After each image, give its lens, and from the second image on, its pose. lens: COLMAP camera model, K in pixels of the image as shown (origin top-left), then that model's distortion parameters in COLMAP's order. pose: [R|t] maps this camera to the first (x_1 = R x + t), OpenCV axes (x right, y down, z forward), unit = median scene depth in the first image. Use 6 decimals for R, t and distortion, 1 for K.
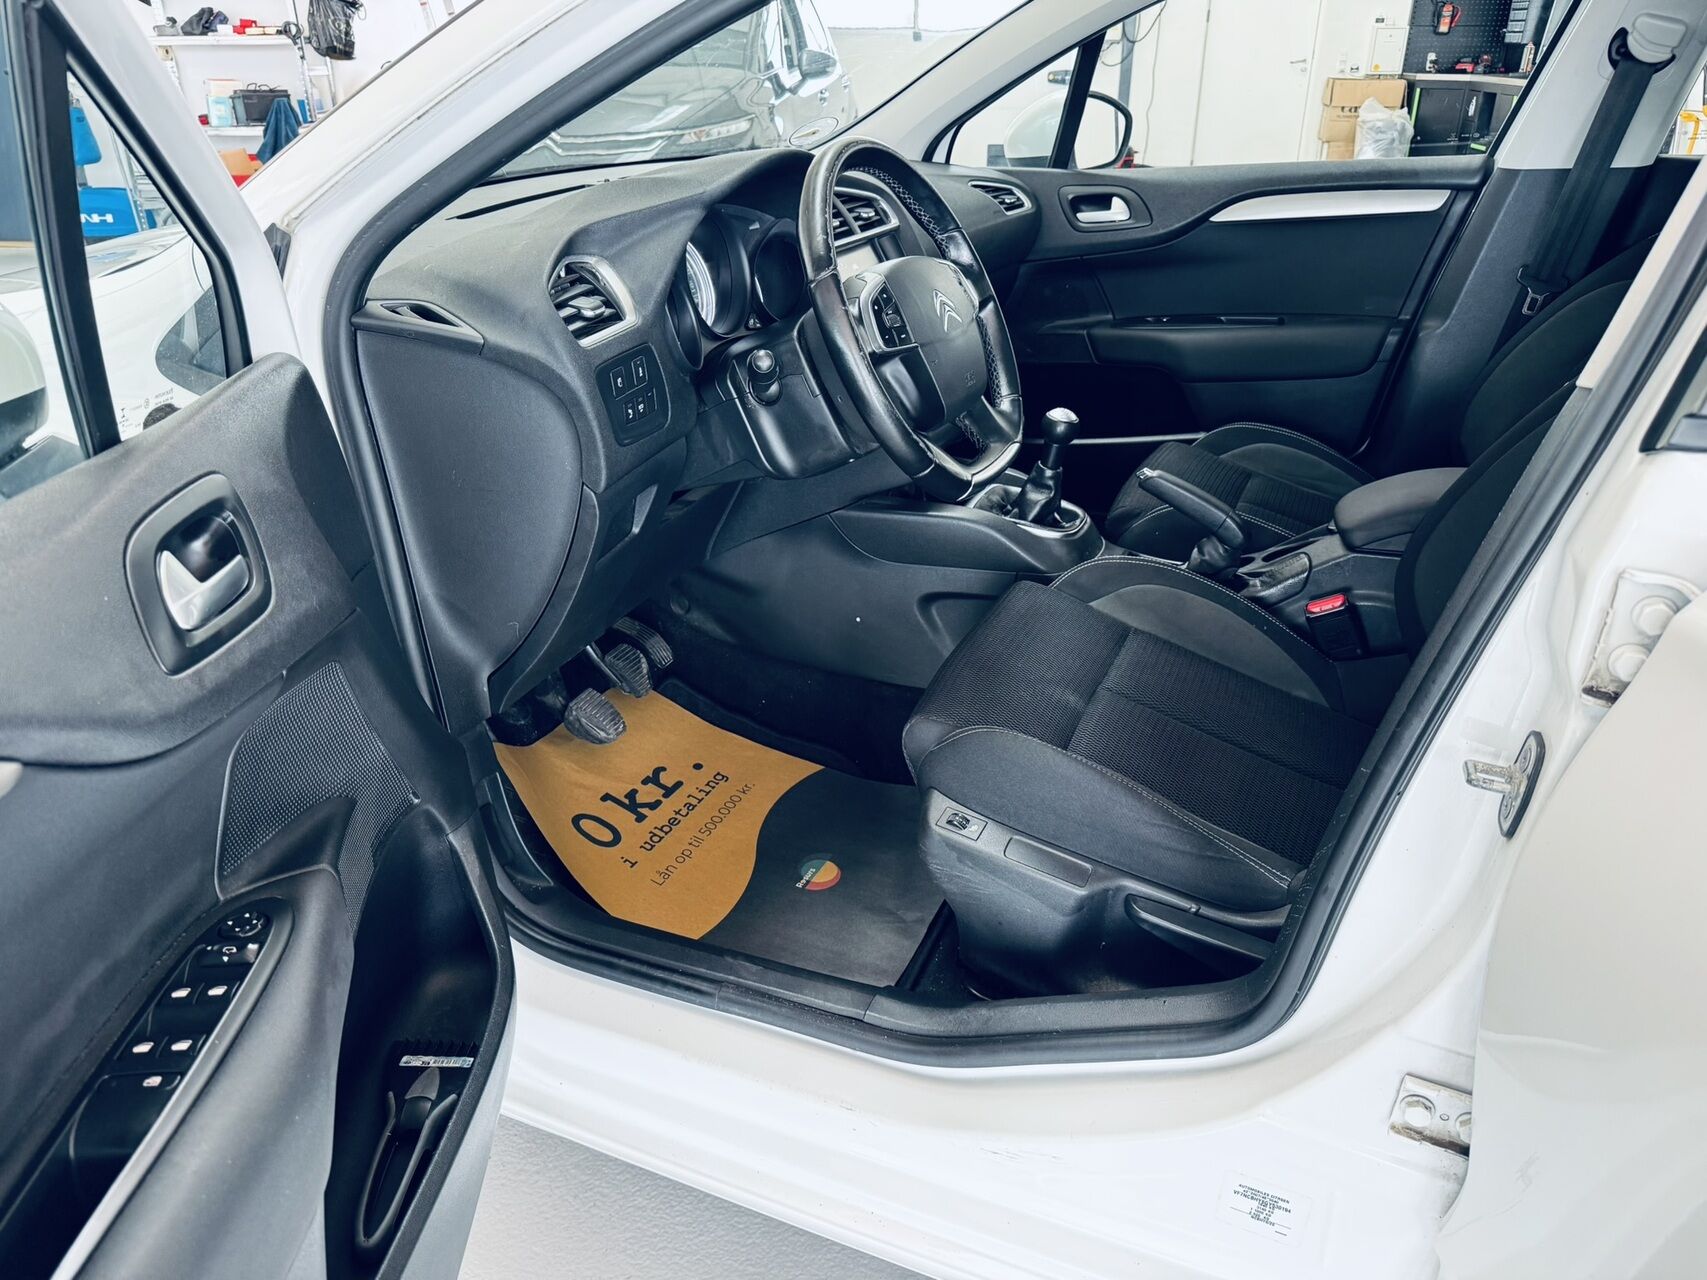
lens RADIAL K [[1214.4, 0, 855.4], [0, 1214.4, 646.0], [0, 0, 1]] dist [0.003771, -0.033636]
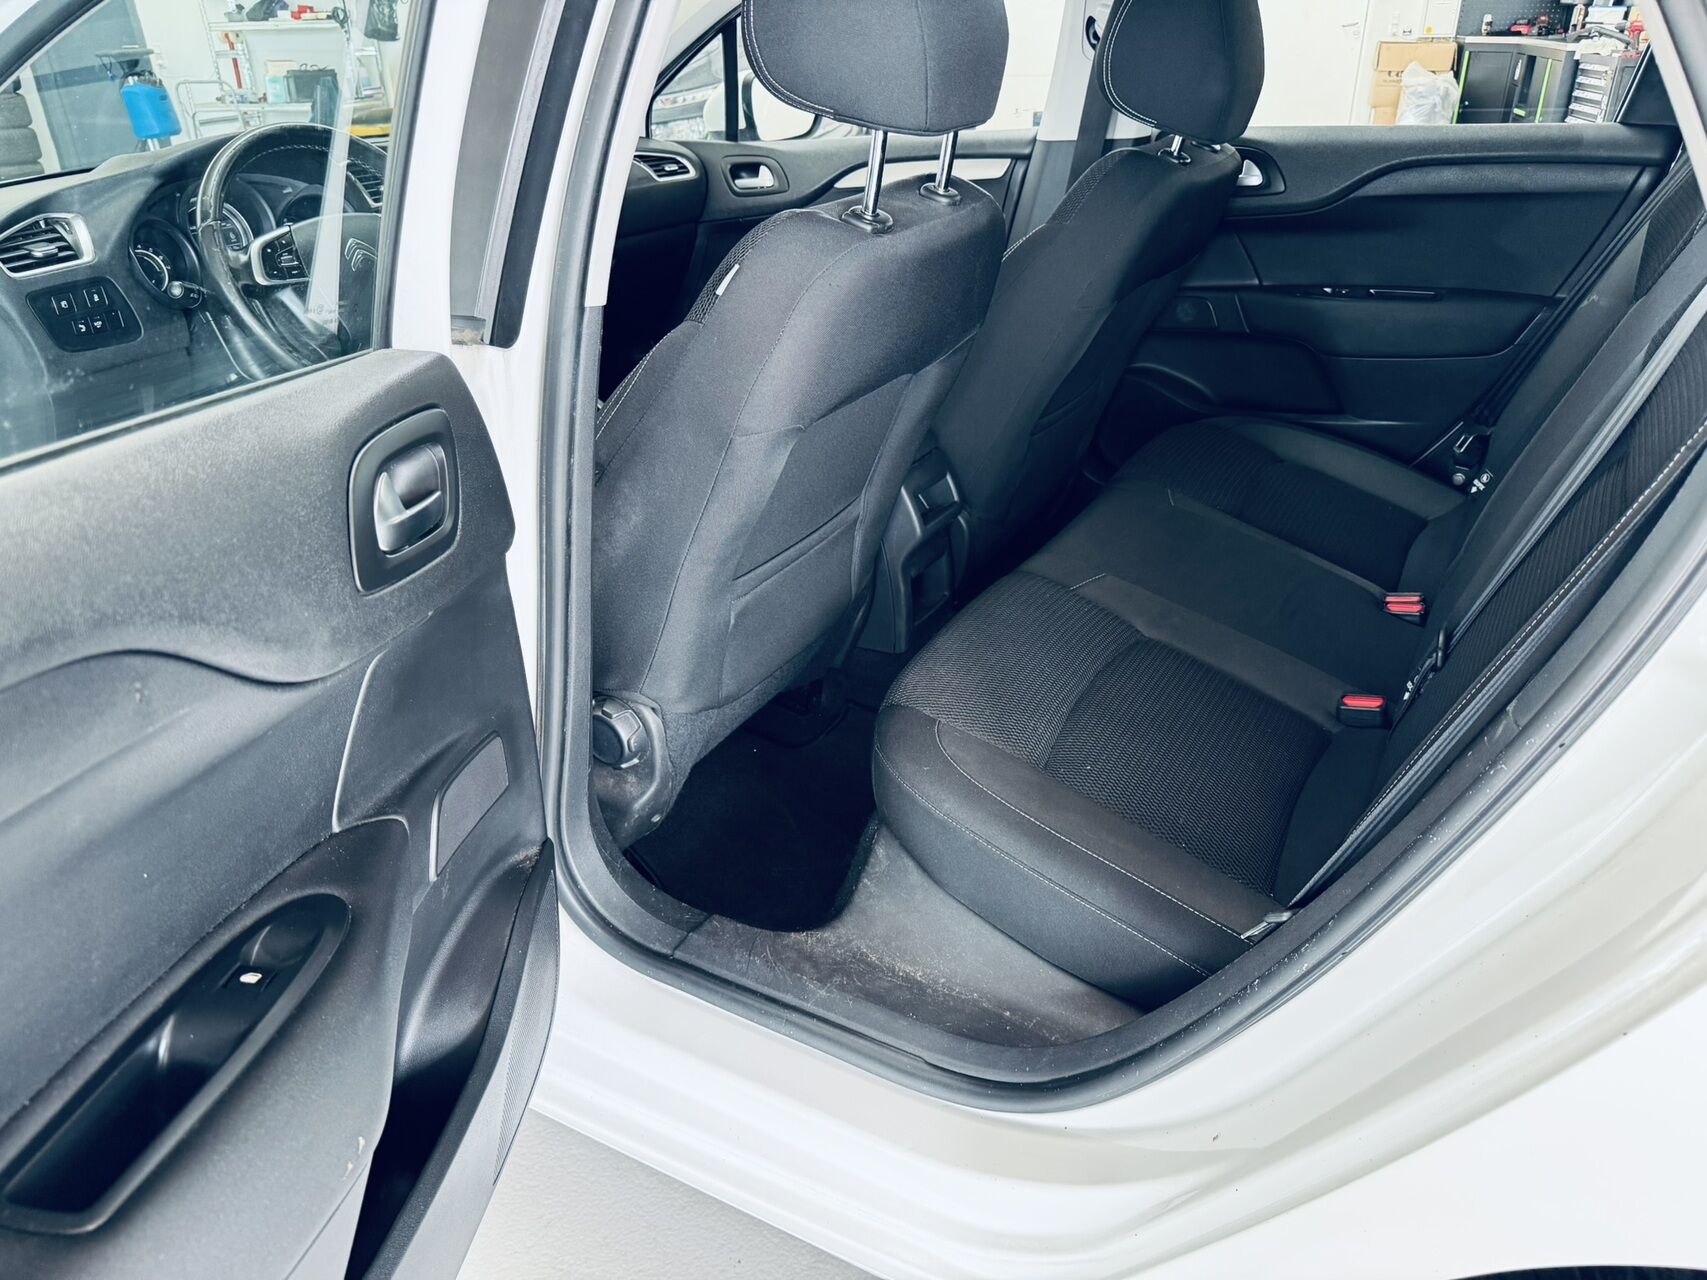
lens RADIAL K [[1214.4, 0, 852.7], [0, 1214.4, 632.9], [0, 0, 1]] dist [0.003771, -0.033636]
pose [[0.984810, 0.064226, -0.161323, 0.182450], [-0.061575, 0.997873, 0.021386, 0.014042], [0.162354, -0.011128, 0.986670, -0.042035]]
